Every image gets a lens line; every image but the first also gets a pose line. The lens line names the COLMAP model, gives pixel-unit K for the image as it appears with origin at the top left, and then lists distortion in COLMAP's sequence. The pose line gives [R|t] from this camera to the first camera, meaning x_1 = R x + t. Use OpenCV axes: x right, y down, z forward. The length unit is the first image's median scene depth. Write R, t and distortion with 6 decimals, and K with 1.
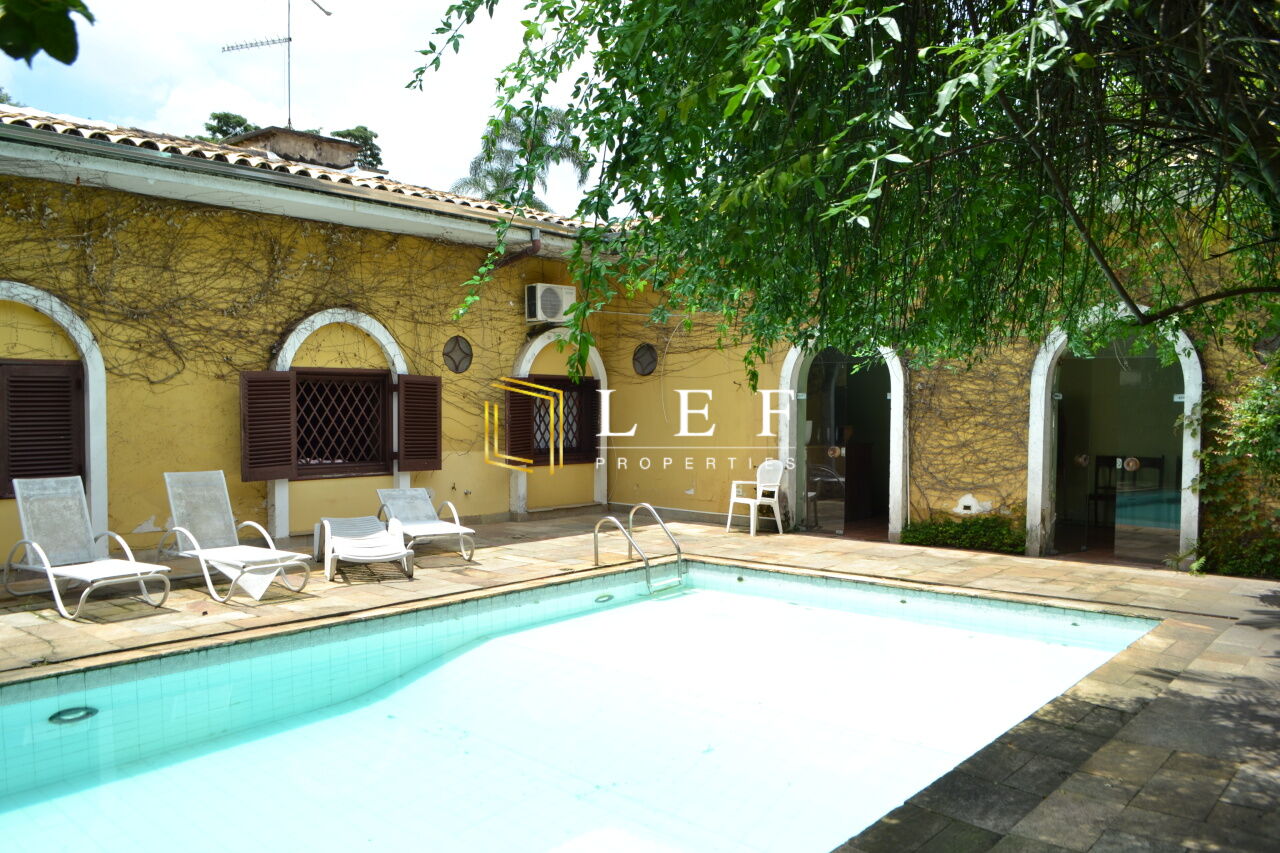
lens RADIAL K [[1044.1, 0, 640.0], [0, 1044.1, 426.5], [0, 0, 1]] dist [-0.002462, -0.161192]
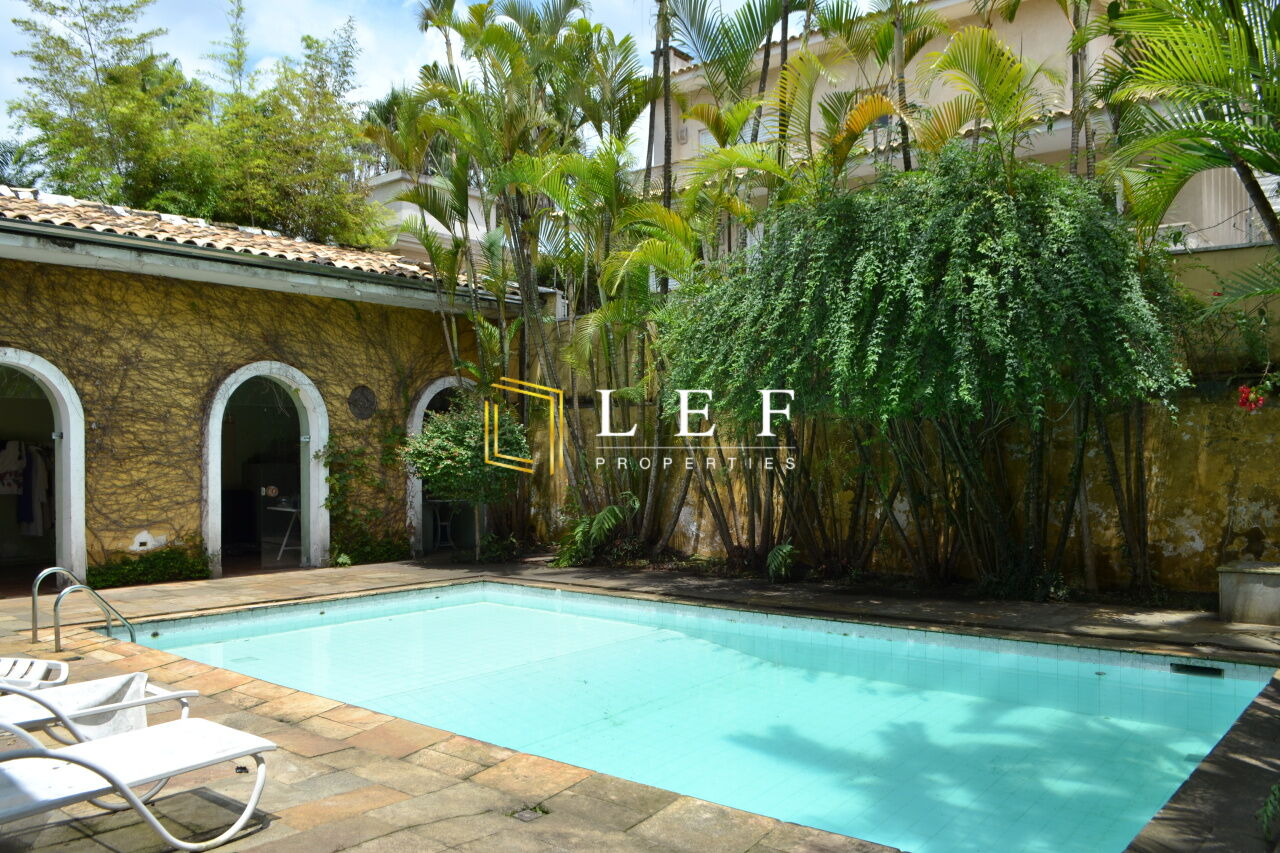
lens RADIAL K [[1044.1, 0, 640.0], [0, 1044.1, 426.5], [0, 0, 1]] dist [-0.002462, -0.161192]
pose [[0.013575, 0.015653, 0.999785, -0.709148], [0.028616, 0.999462, -0.016037, -0.008202], [-0.999498, 0.028827, 0.013120, 0.492124]]
